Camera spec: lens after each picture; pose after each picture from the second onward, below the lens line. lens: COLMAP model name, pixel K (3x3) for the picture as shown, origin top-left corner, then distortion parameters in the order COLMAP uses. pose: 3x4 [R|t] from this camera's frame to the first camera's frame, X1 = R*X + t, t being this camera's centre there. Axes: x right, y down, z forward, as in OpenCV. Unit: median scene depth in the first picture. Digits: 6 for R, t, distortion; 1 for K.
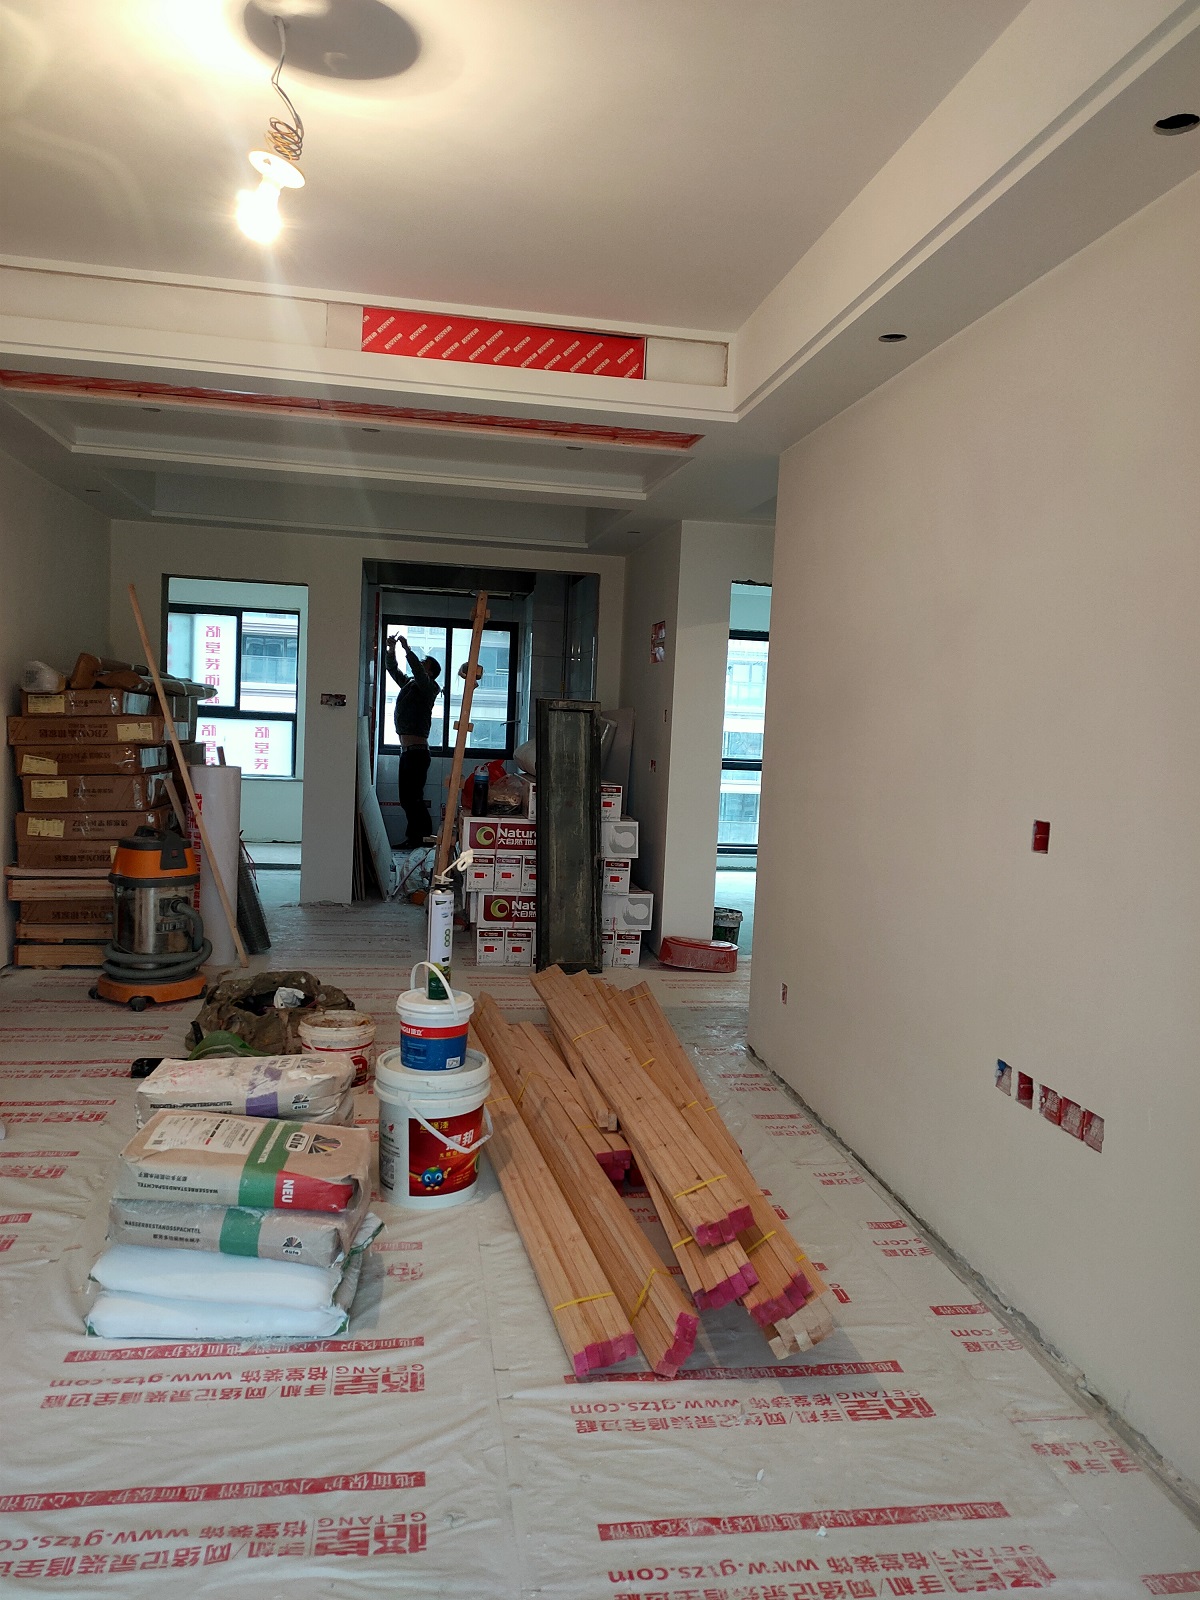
lens RADIAL K [[1216.7, 0, 600.0], [0, 1216.7, 800.0], [0, 0, 1]] dist [0.050290, -0.007291]
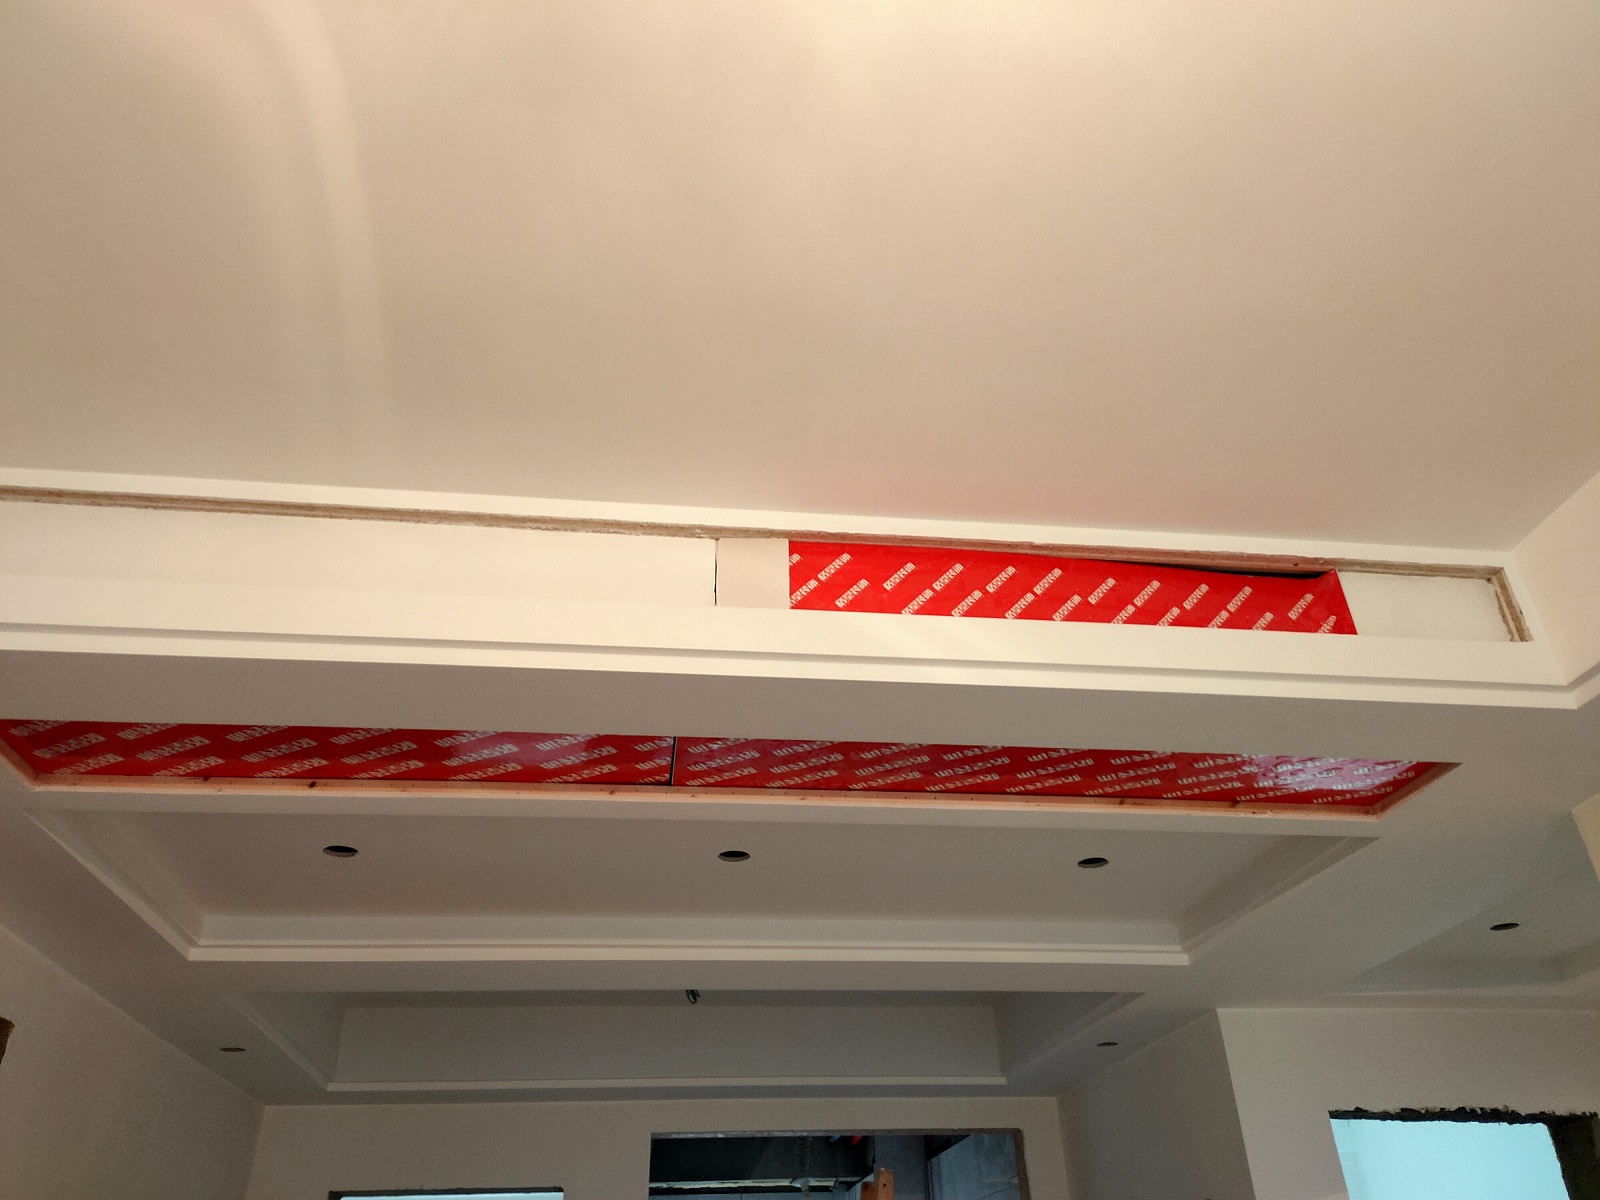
lens RADIAL K [[1216.7, 0, 800.0], [0, 1216.7, 600.0], [0, 0, 1]] dist [0.050290, -0.007291]
pose [[0.996482, -0.083103, 0.010870, -0.132173], [0.074266, 0.815424, -0.574080, -0.067282], [0.038844, 0.572868, 0.818727, 0.414718]]
